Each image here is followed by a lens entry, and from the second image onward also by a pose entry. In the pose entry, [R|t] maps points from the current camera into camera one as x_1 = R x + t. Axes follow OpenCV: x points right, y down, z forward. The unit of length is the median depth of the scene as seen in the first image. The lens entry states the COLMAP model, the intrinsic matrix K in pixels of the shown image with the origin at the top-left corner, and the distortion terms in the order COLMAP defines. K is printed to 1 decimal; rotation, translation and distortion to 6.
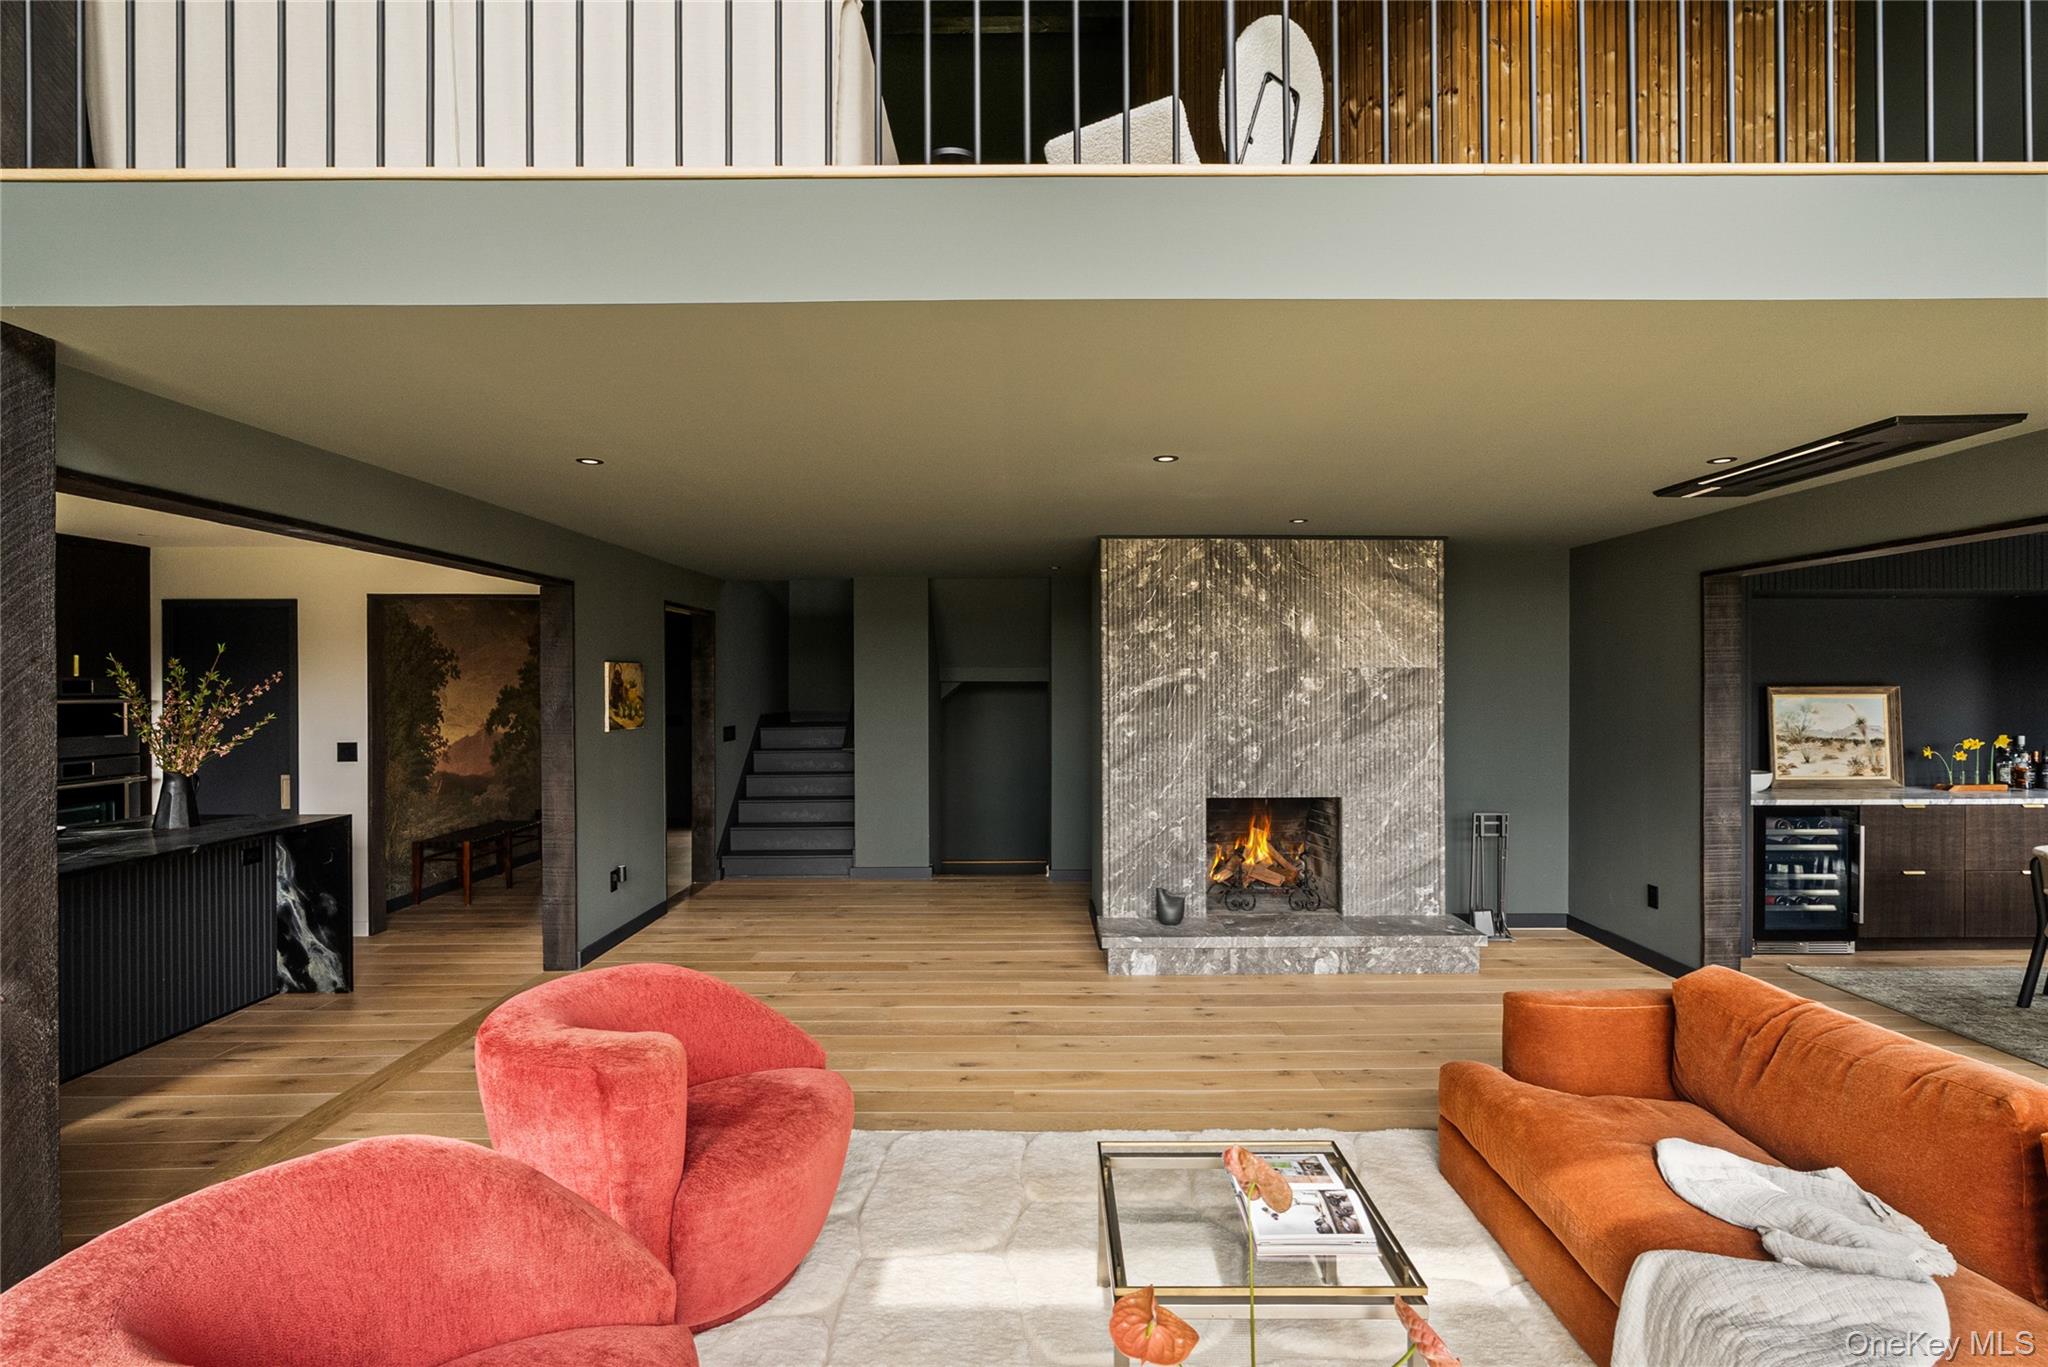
lens RADIAL K [[1009.4, 0, 1003.3], [0, 1009.4, 681.3], [0, 0, 1]] dist [-0.010018, 0.003156]
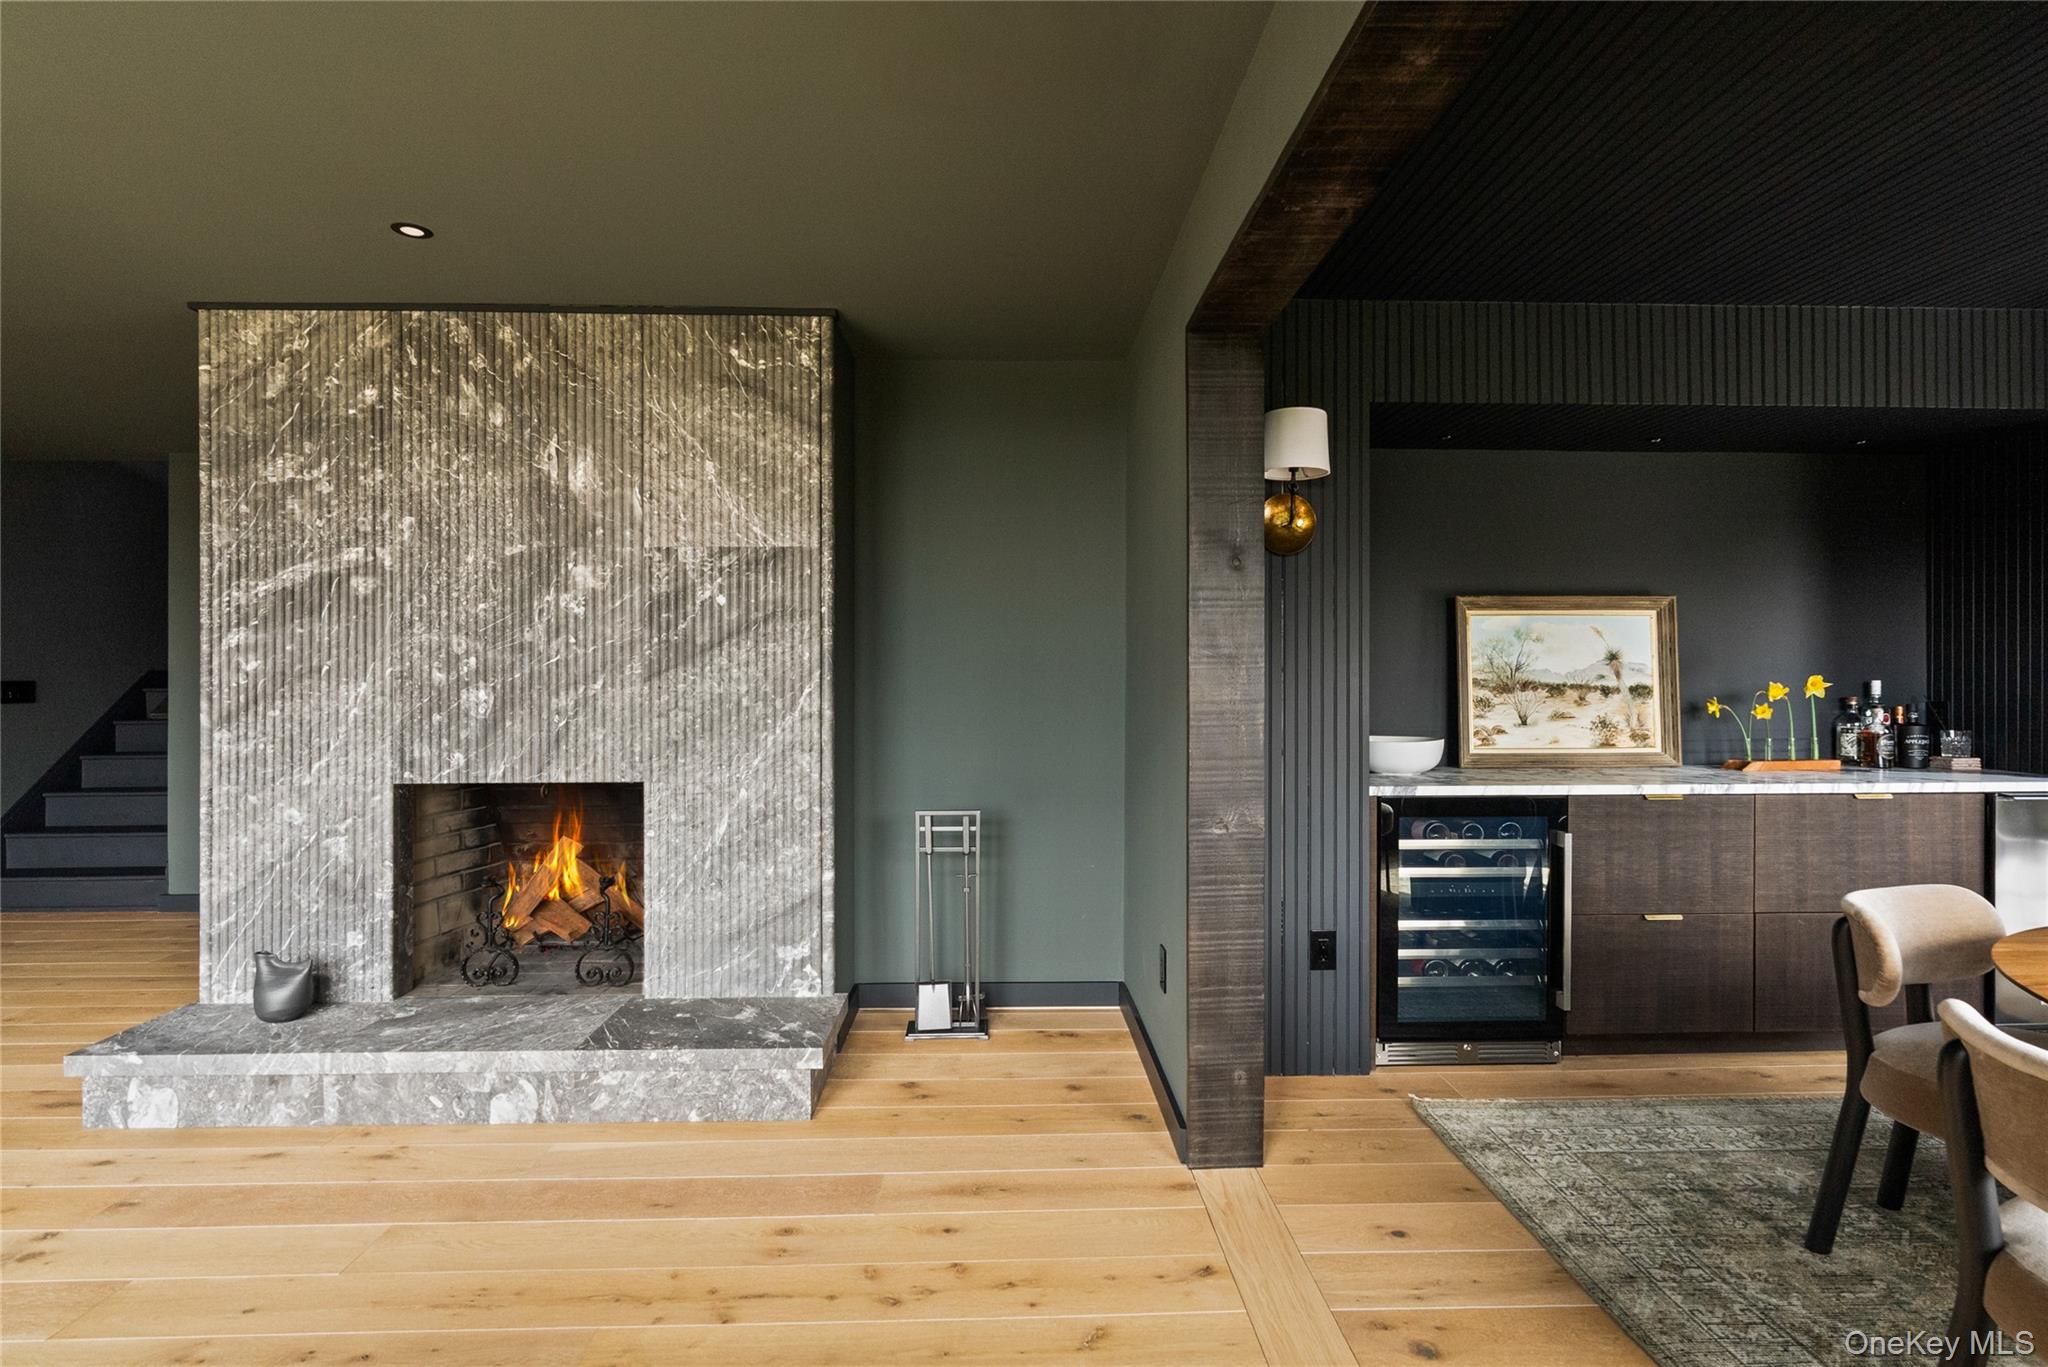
lens RADIAL K [[1009.4, 0, 1032.7], [0, 1009.4, 675.0], [0, 0, 1]] dist [-0.010018, 0.003156]
pose [[0.999627, 0.001026, 0.027301, 0.533678], [-0.000964, 0.999997, -0.002258, 0.057496], [-0.027303, 0.002231, 0.999625, 0.445074]]
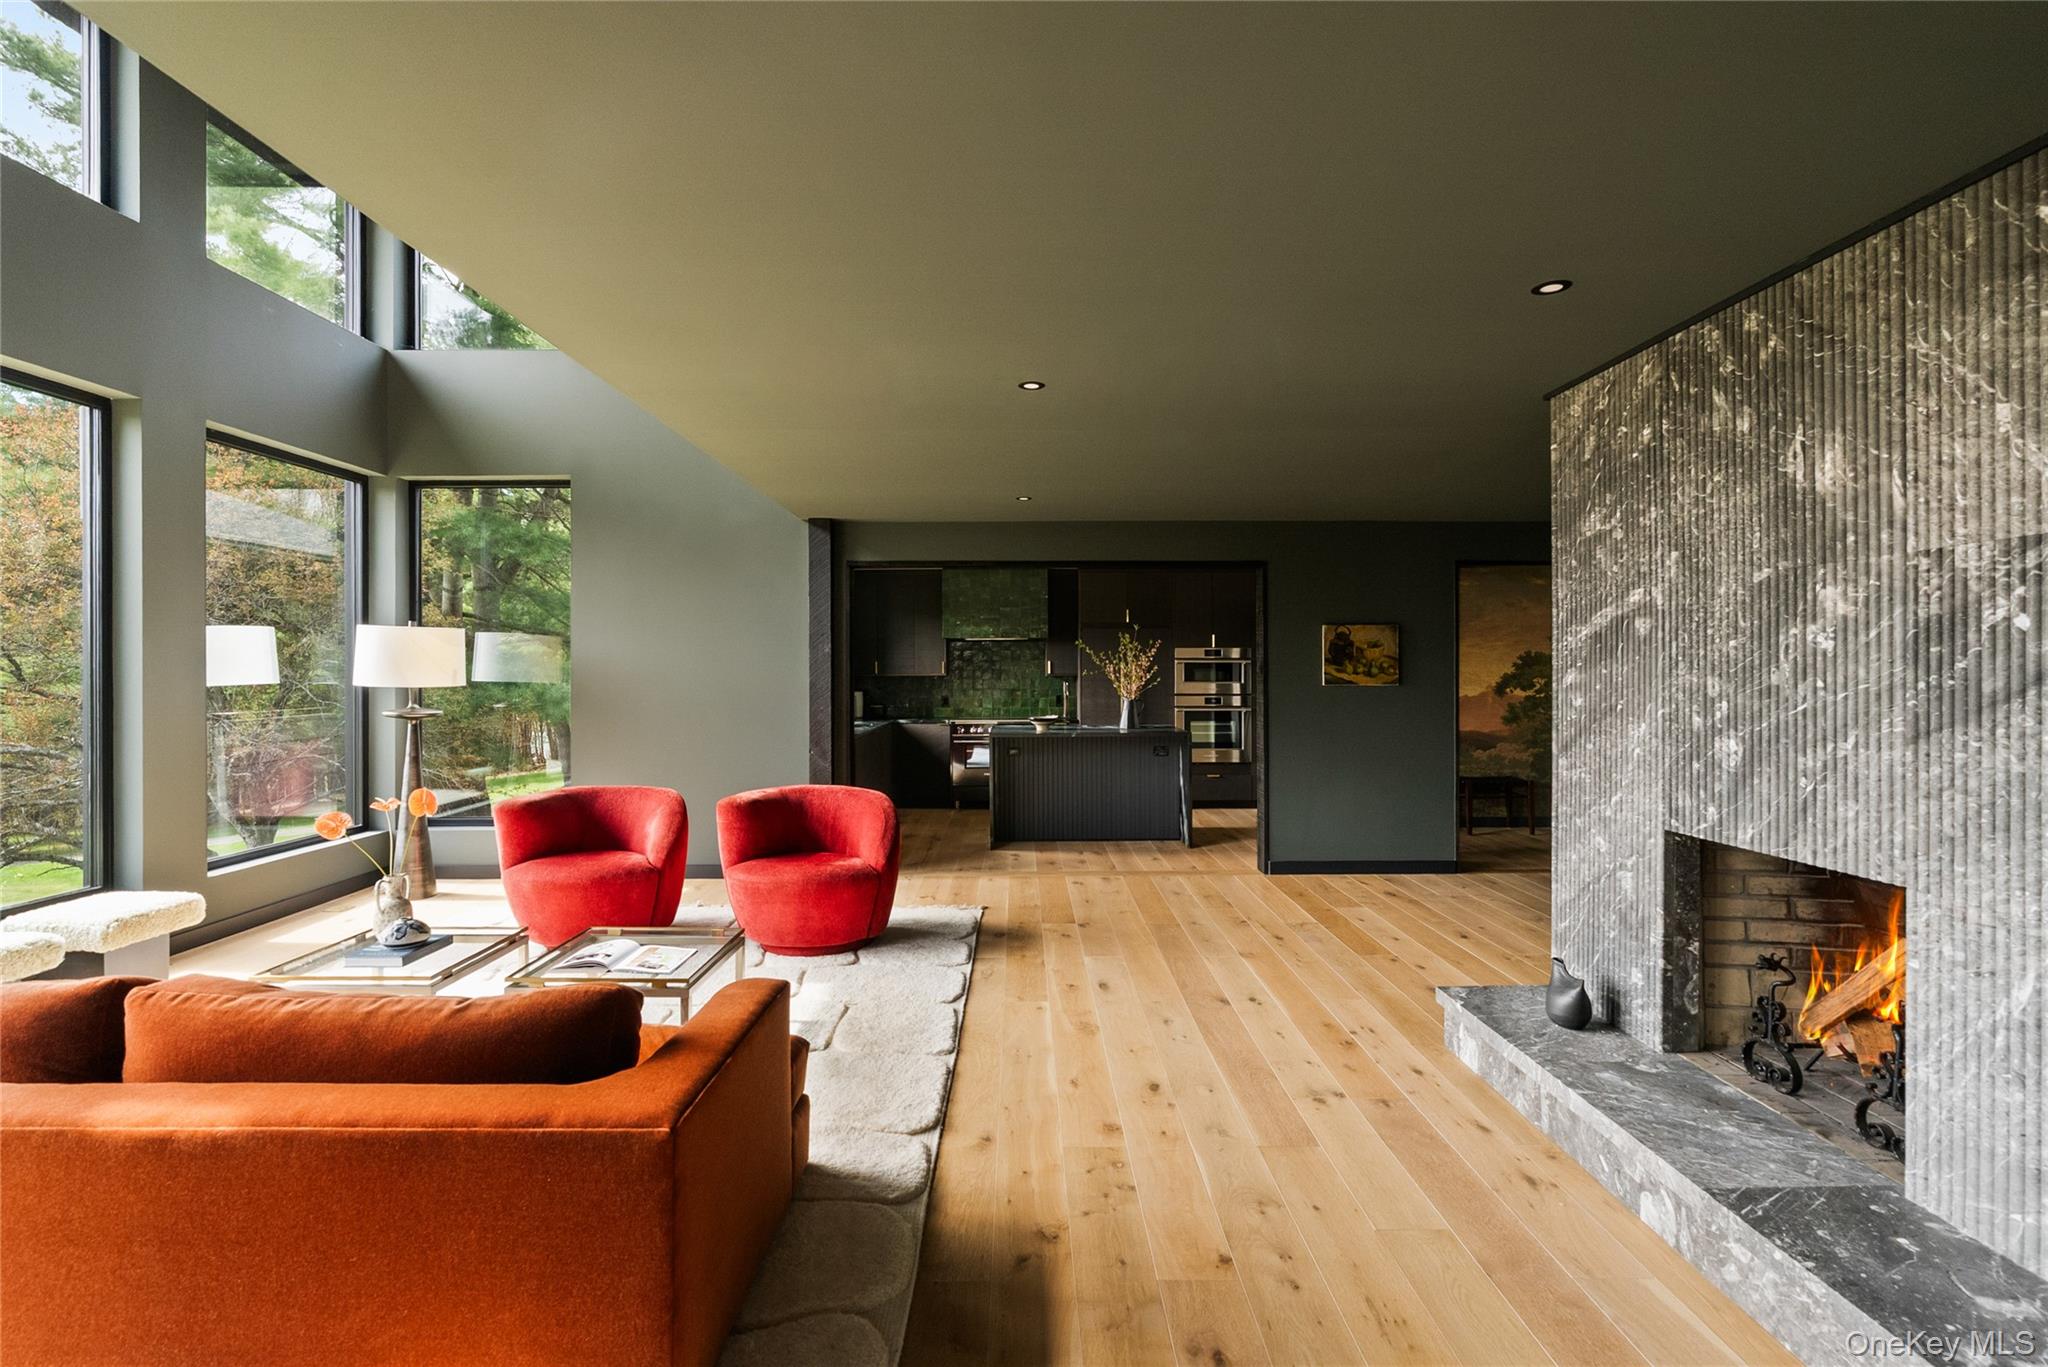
lens RADIAL K [[936.8, 0, 1007.0], [0, 936.8, 668.2], [0, 0, 1]] dist [-0.004822, 0.000961]
pose [[-0.016607, -0.000127, -0.999862, 0.699111], [-0.000023, 1.000000, -0.000127, 0.030921], [0.999862, 0.000021, -0.016607, 0.662851]]
